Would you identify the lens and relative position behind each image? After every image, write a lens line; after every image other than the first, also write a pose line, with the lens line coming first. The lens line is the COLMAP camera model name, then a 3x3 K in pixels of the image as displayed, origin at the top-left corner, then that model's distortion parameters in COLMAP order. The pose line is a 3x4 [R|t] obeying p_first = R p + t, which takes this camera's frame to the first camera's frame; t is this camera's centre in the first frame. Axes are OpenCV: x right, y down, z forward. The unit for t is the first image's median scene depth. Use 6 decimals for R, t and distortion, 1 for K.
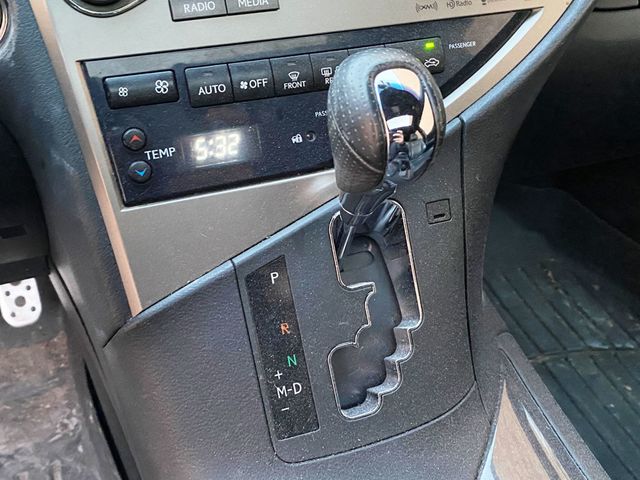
lens RADIAL K [[668.2, 0, 320.0], [0, 668.2, 240.0], [0, 0, 1]] dist [0.123383, -0.342096]
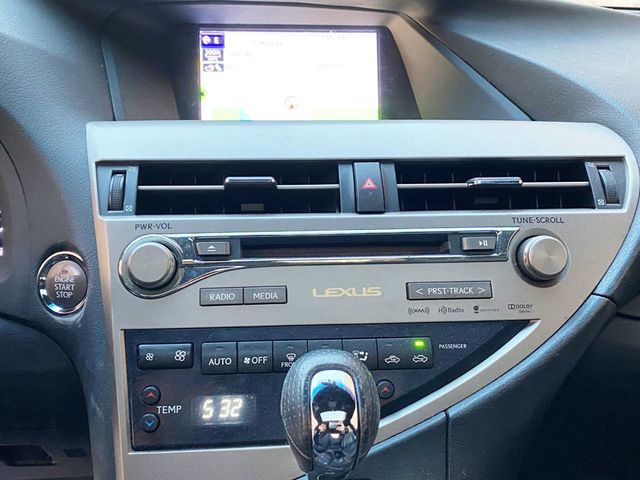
lens RADIAL K [[668.2, 0, 320.0], [0, 668.2, 240.0], [0, 0, 1]] dist [0.123383, -0.342096]
pose [[0.954796, 0.072294, -0.288336, 0.345344], [-0.164420, 0.936528, -0.309646, -0.082216], [0.247649, 0.343057, 0.906081, -0.132317]]
